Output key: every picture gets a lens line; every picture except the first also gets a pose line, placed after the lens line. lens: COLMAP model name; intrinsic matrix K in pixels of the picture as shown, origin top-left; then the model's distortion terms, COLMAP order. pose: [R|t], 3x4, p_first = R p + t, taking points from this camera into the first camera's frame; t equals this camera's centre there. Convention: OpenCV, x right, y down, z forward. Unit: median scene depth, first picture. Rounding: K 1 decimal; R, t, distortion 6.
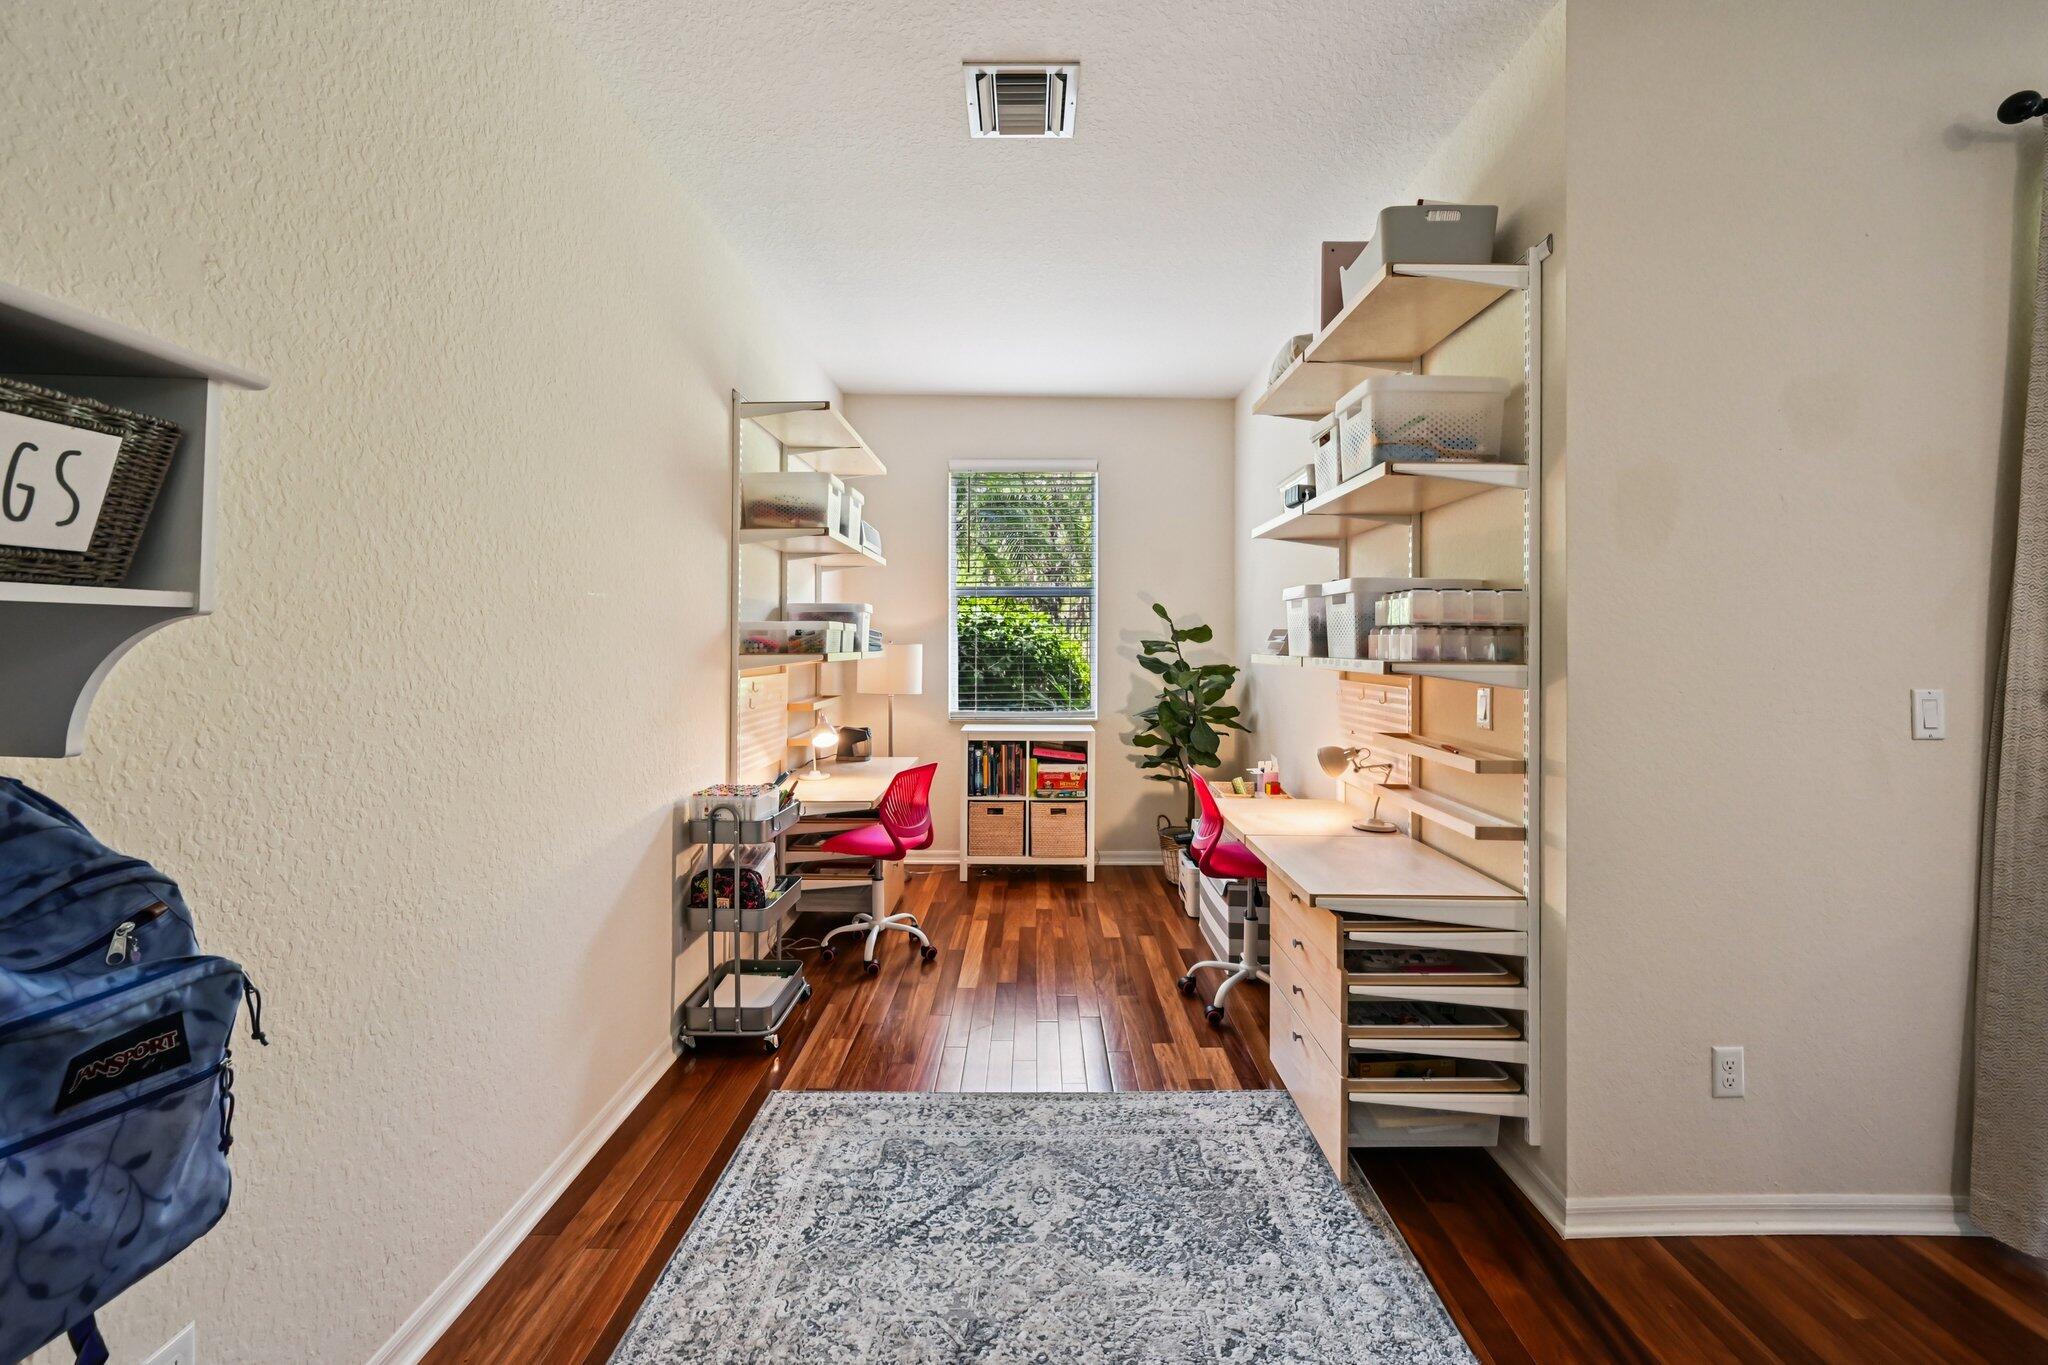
lens RADIAL K [[825.2, 0, 1033.4], [0, 825.2, 646.9], [0, 0, 1]] dist [-0.000894, -0.000052]
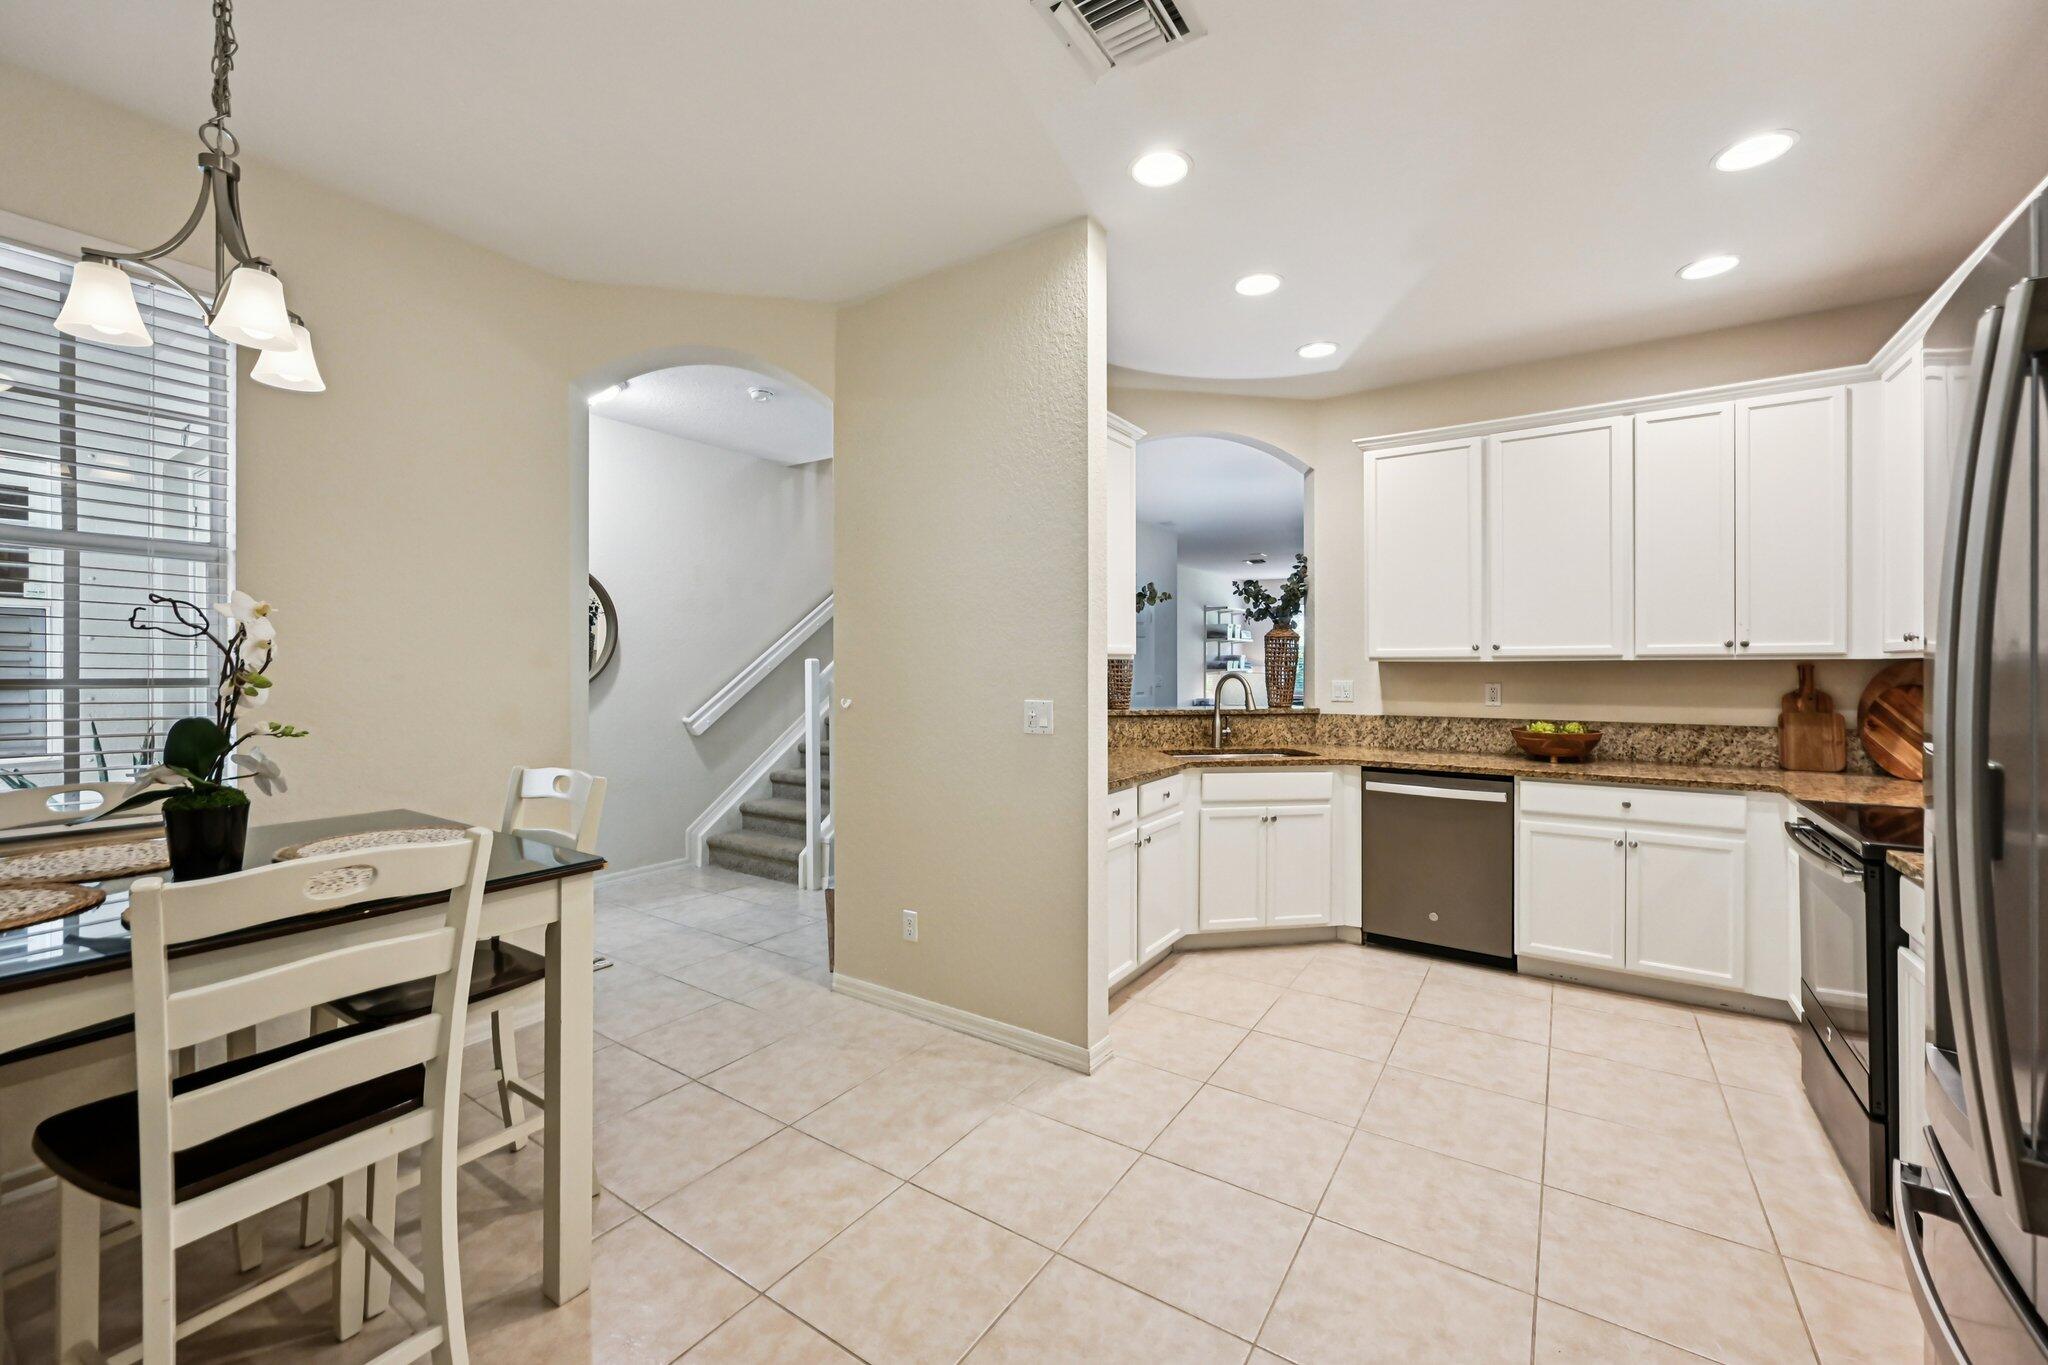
lens RADIAL K [[815.9, 0, 1025.7], [0, 815.9, 661.8], [0, 0, 1]] dist [-0.001308, 0.000153]
pose [[0.830922, -0.000680, -0.556389, 0.797070], [-0.004407, 0.999960, -0.007805, 0.007099], [0.556372, 0.008937, 0.830885, -1.985372]]
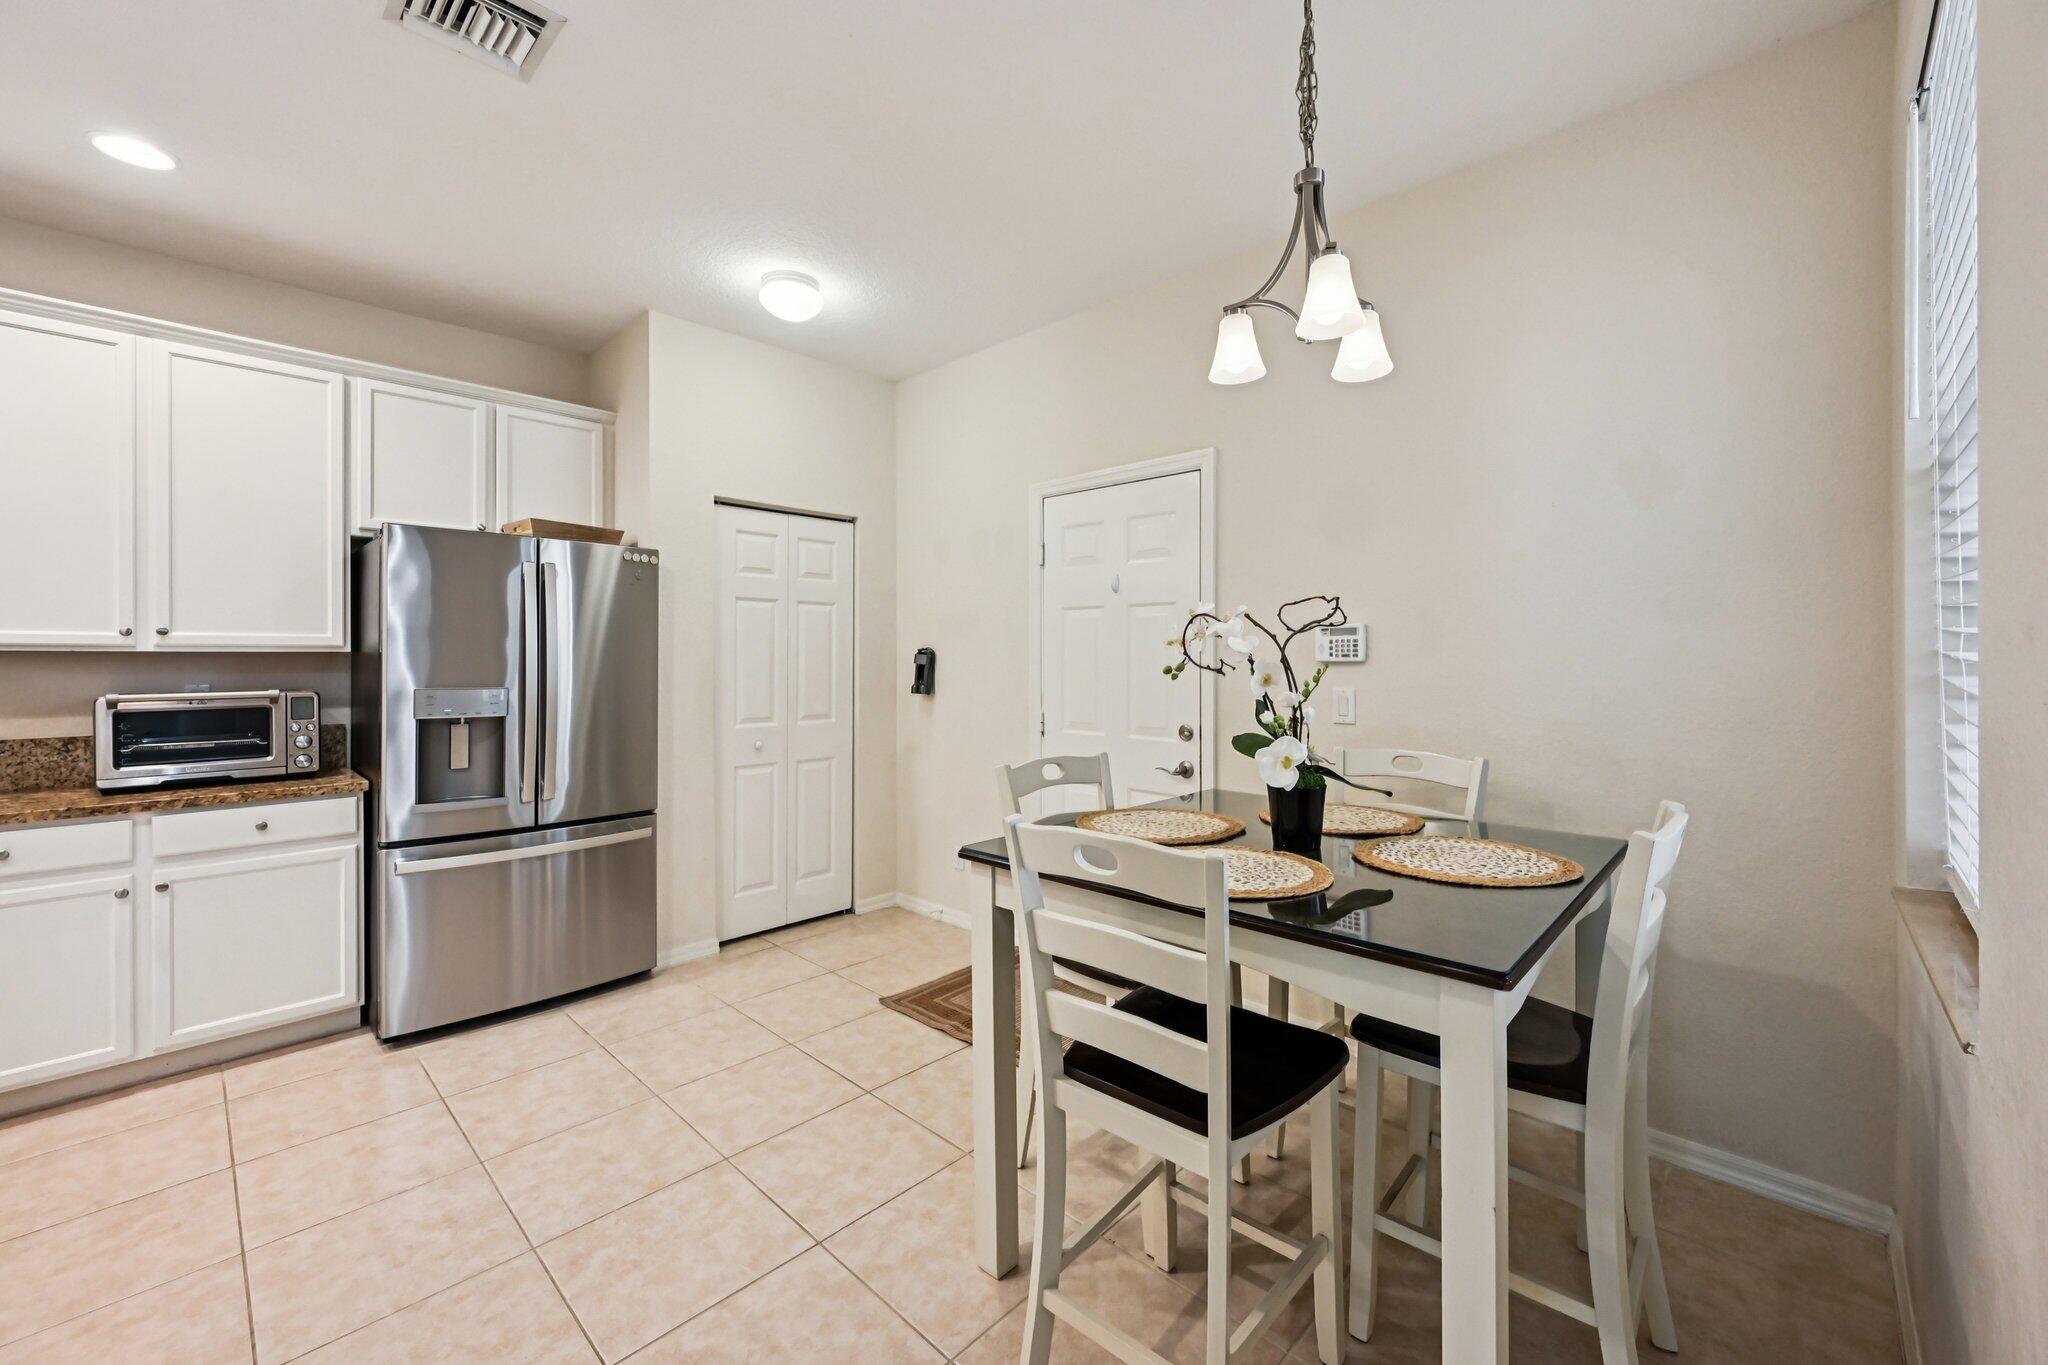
lens RADIAL K [[815.9, 0, 1025.7], [0, 815.9, 661.8], [0, 0, 1]] dist [-0.001308, 0.000153]
pose [[-0.718932, -0.006740, 0.695048, 0.132284], [-0.000153, 0.999955, 0.009538, 0.004215], [-0.695080, 0.006750, -0.718900, -1.519319]]
